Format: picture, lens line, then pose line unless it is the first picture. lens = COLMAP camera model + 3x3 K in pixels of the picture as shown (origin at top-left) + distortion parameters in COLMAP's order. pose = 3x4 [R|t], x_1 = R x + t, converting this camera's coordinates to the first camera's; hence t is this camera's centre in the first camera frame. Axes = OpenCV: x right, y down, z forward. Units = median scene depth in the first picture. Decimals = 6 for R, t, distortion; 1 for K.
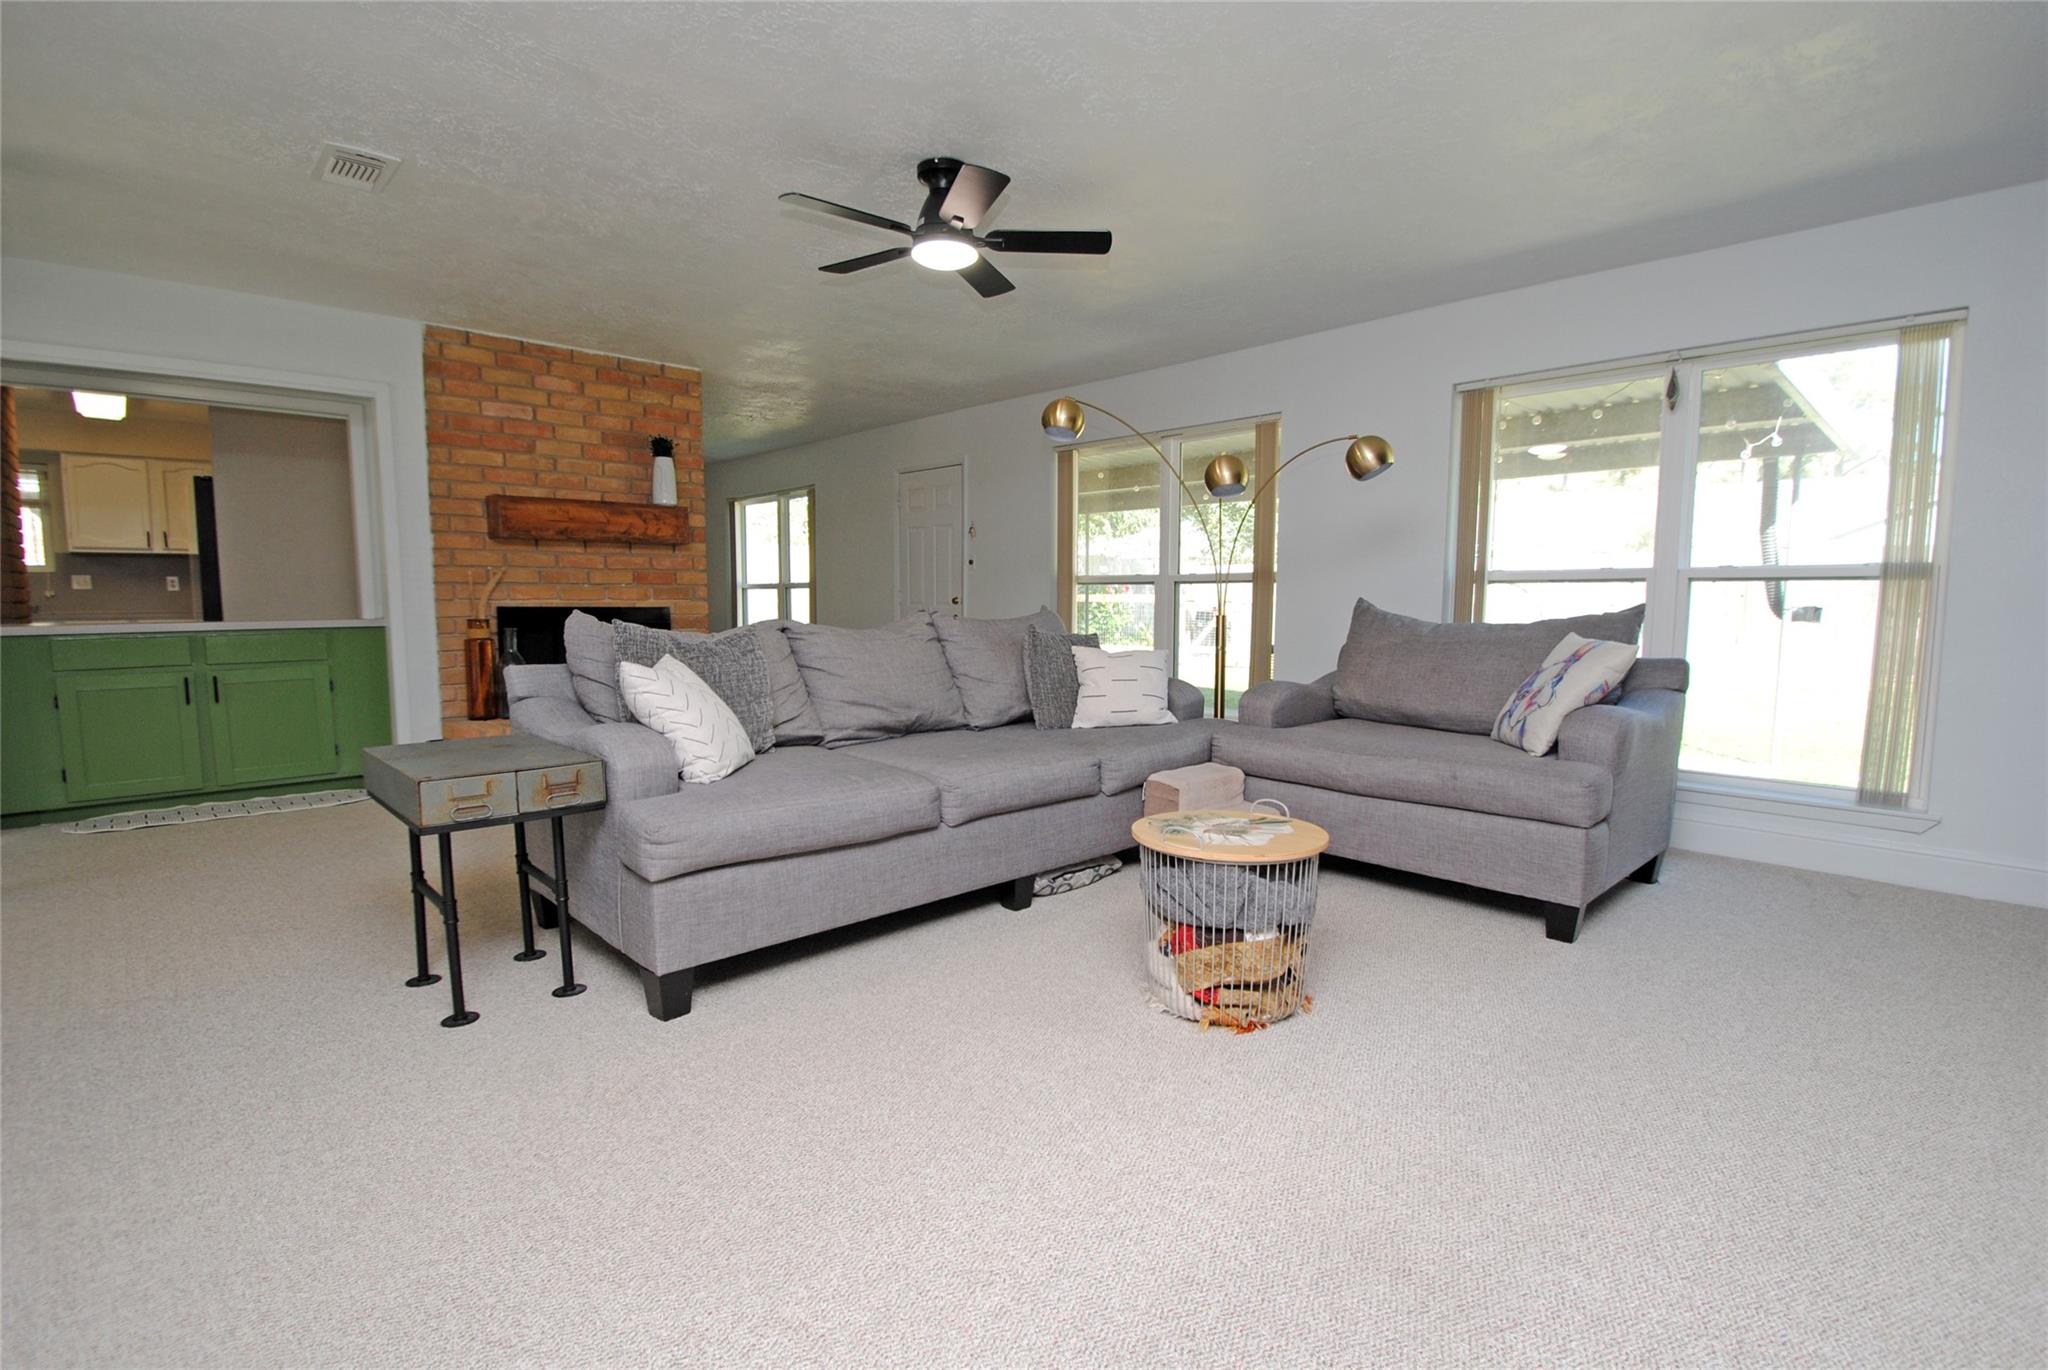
lens RADIAL K [[958.8, 0, 1037.4], [0, 958.8, 690.9], [0, 0, 1]] dist [0.009275, -0.018581]
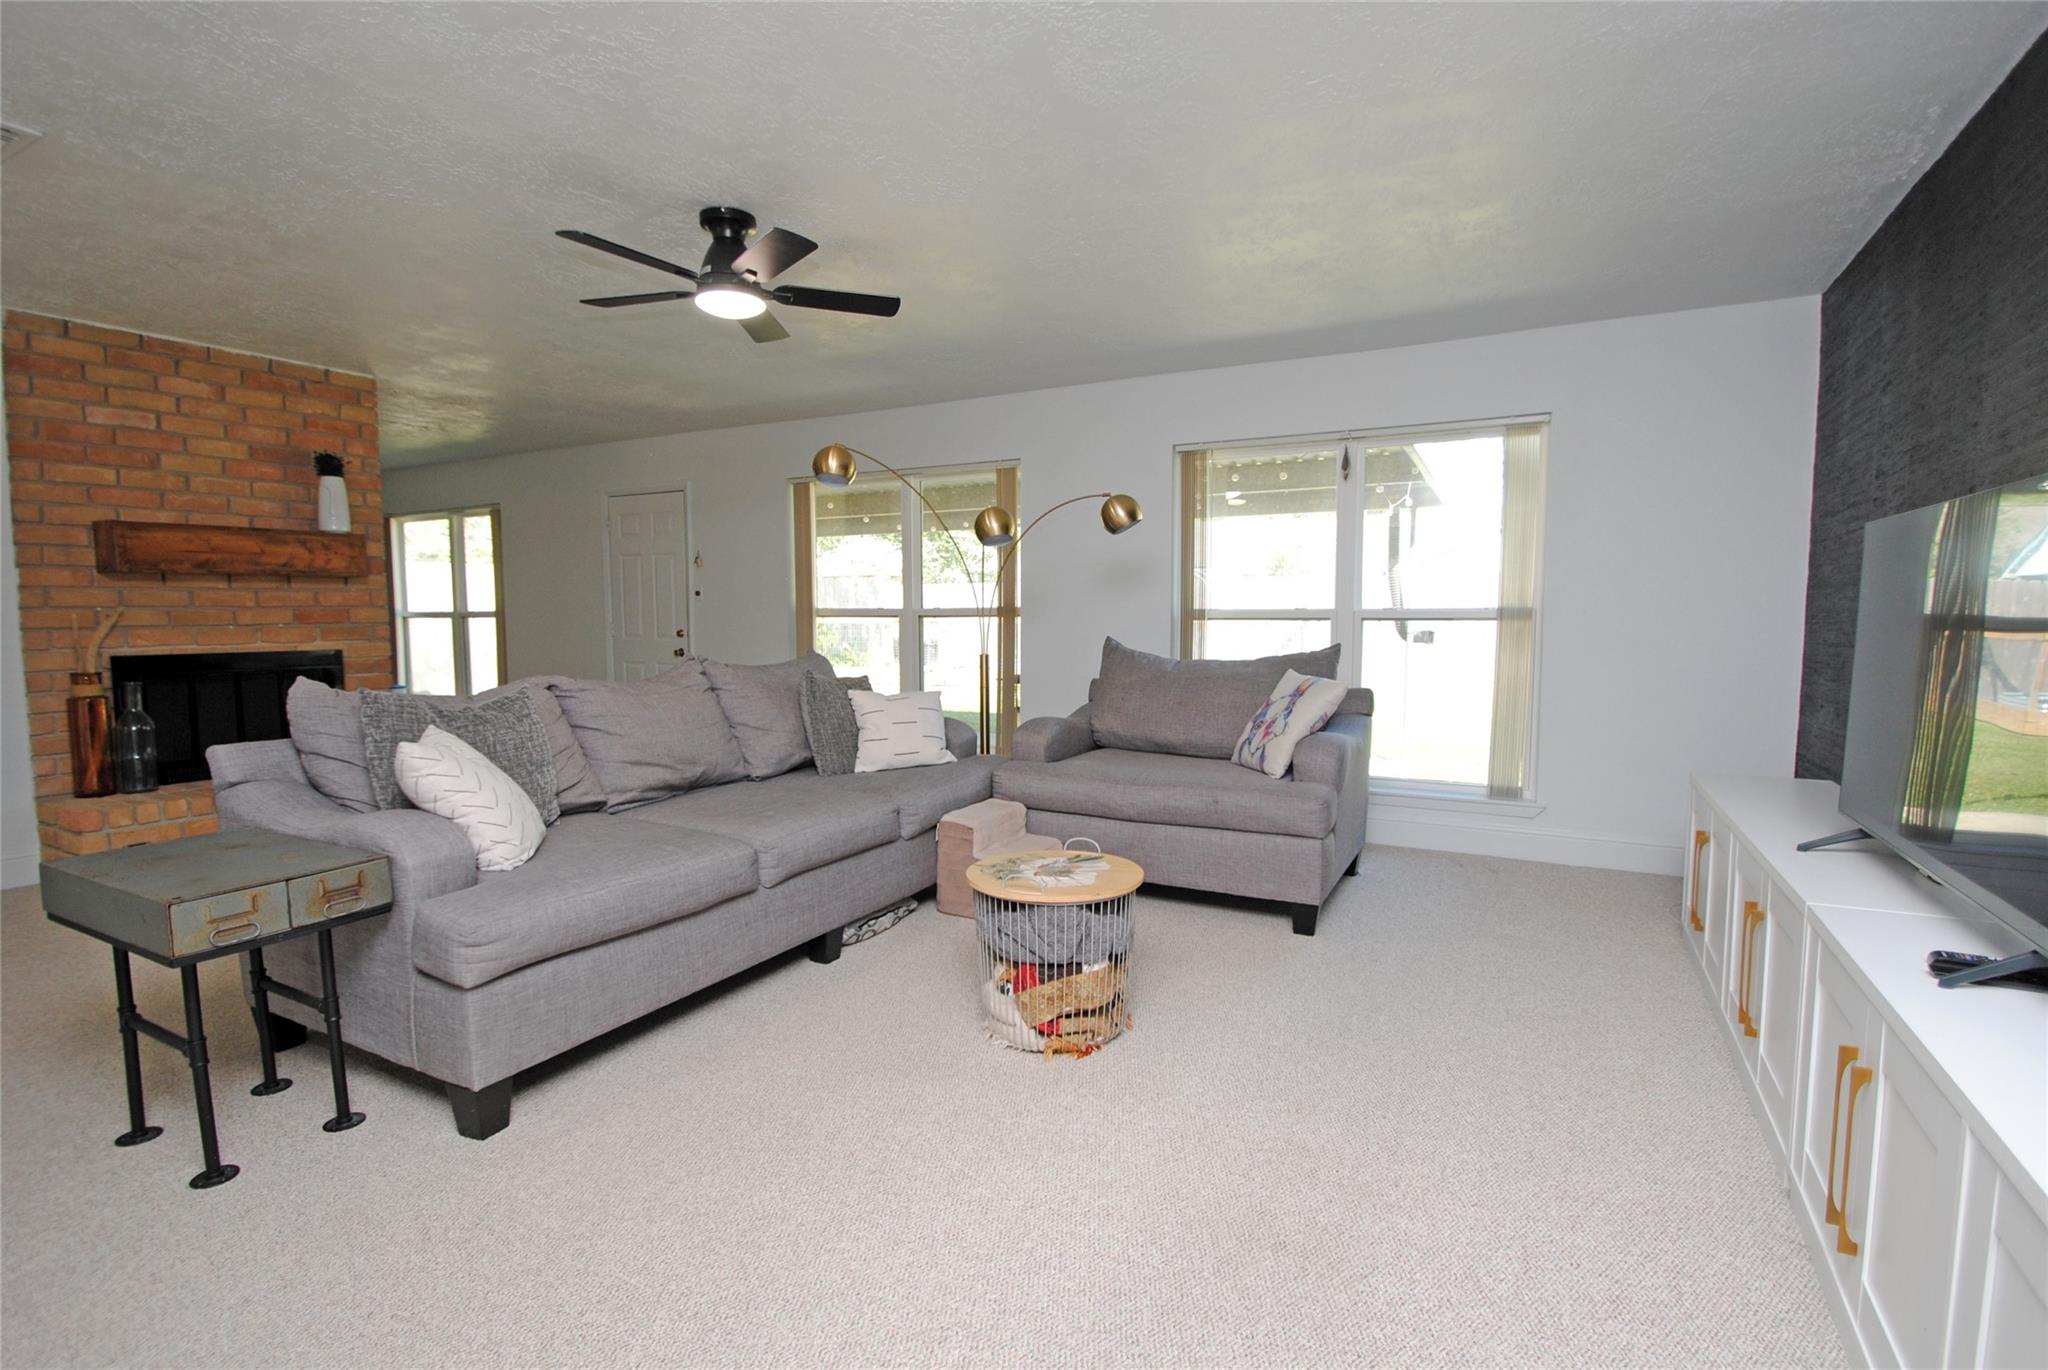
lens RADIAL K [[958.8, 0, 1037.4], [0, 958.8, 690.9], [0, 0, 1]] dist [0.009275, -0.018581]
pose [[0.948332, -0.031651, 0.315697, -0.107086], [0.035958, 0.999323, -0.007828, -0.034888], [-0.315236, 0.018776, 0.948828, -0.020739]]
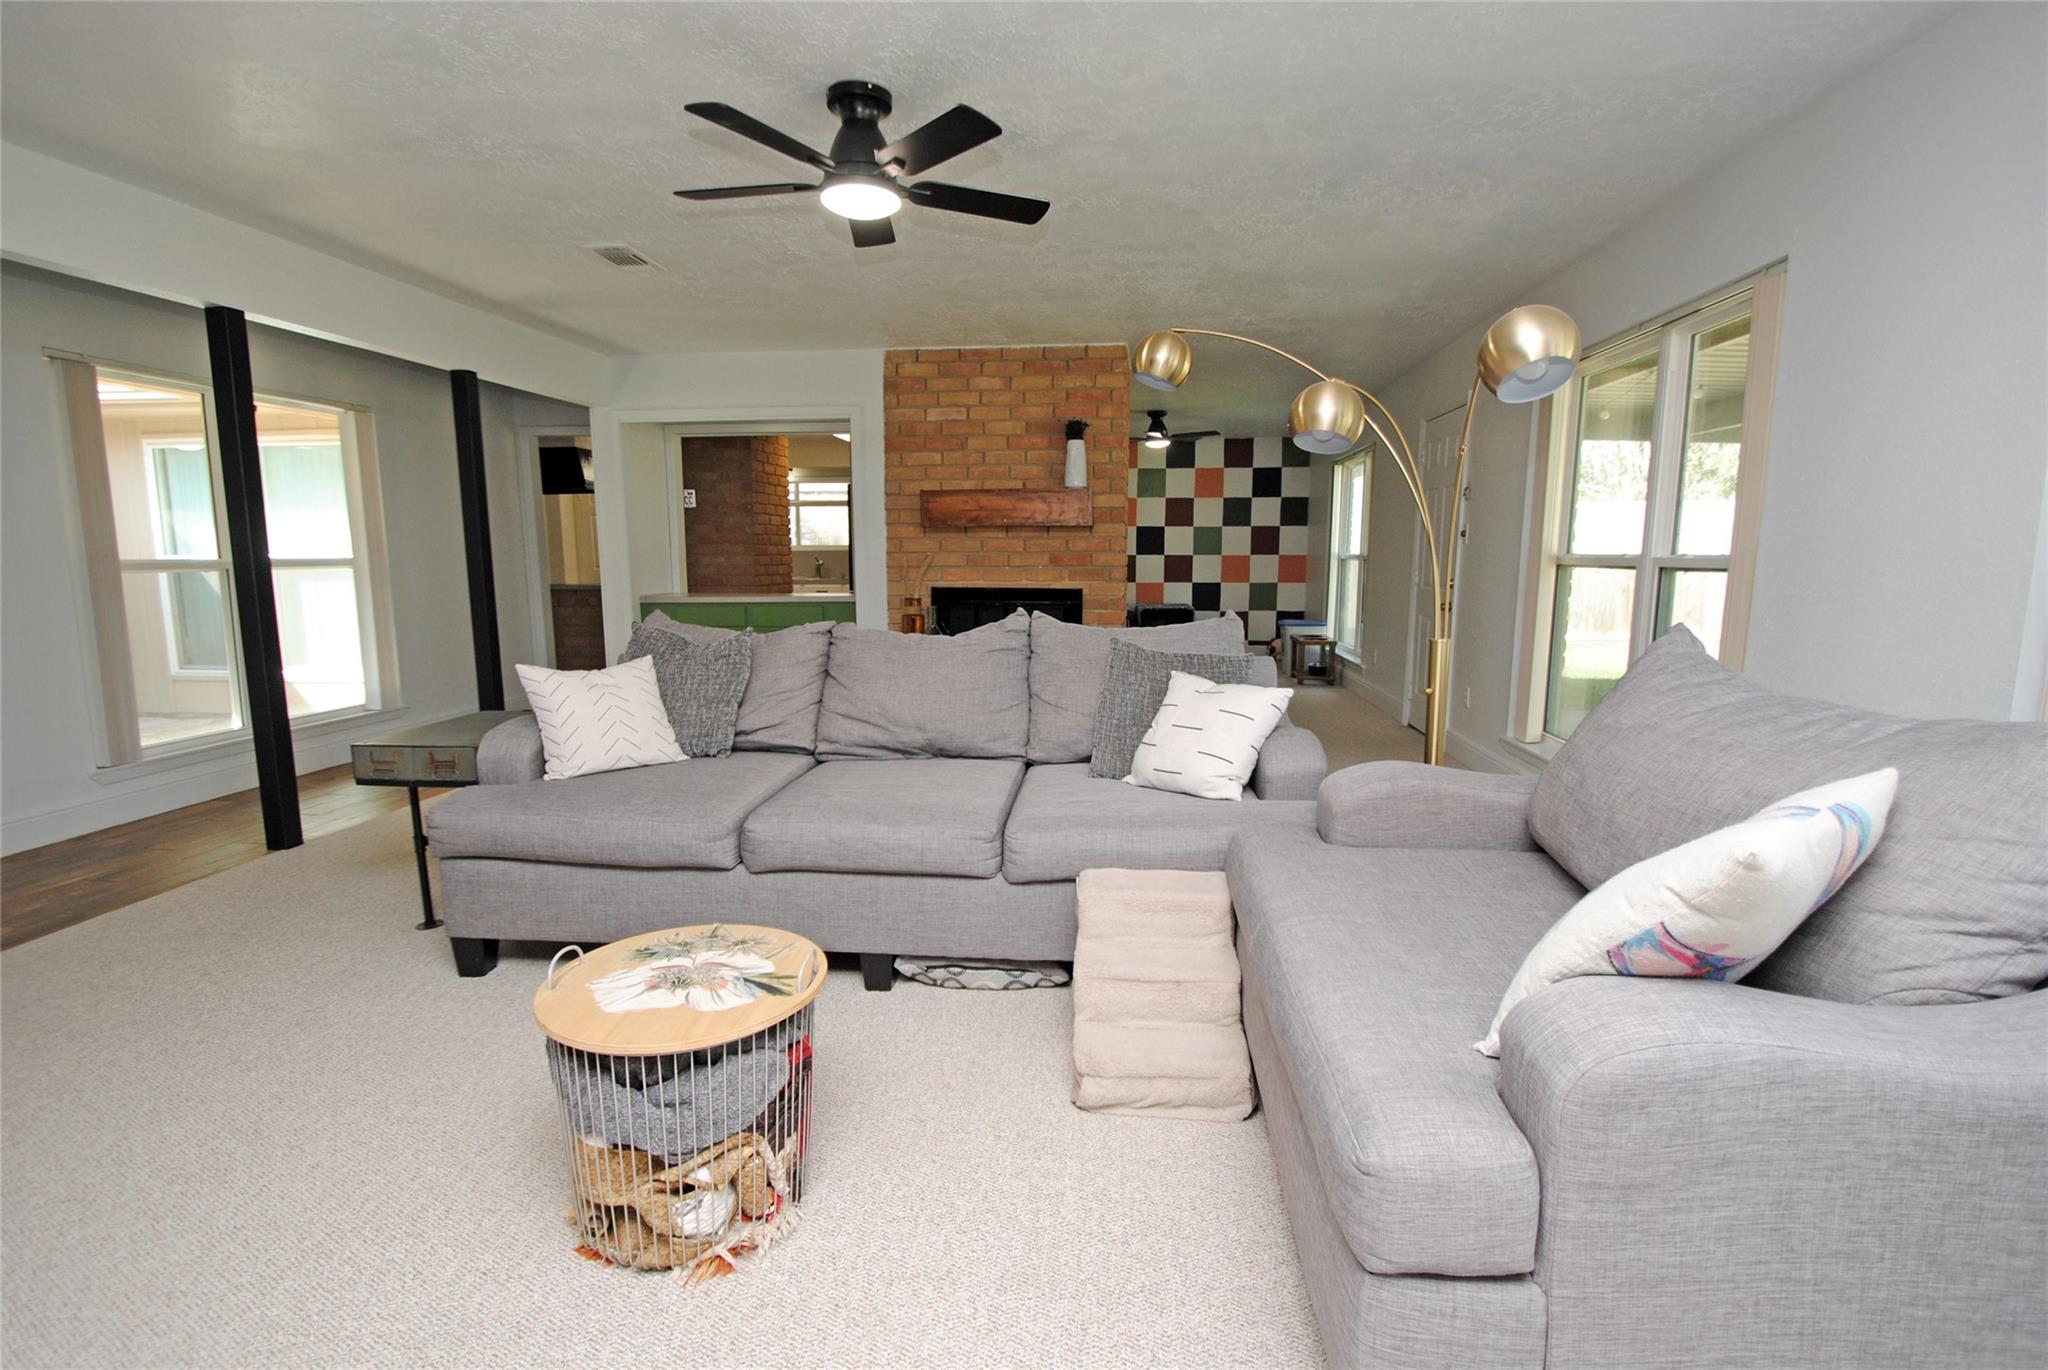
lens RADIAL K [[958.8, 0, 1037.4], [0, 958.8, 690.9], [0, 0, 1]] dist [0.009275, -0.018581]
pose [[0.650295, 0.105469, -0.752325, 0.599041], [-0.069683, 0.994422, 0.079175, -0.093981], [0.756479, 0.000937, 0.654017, 0.500807]]
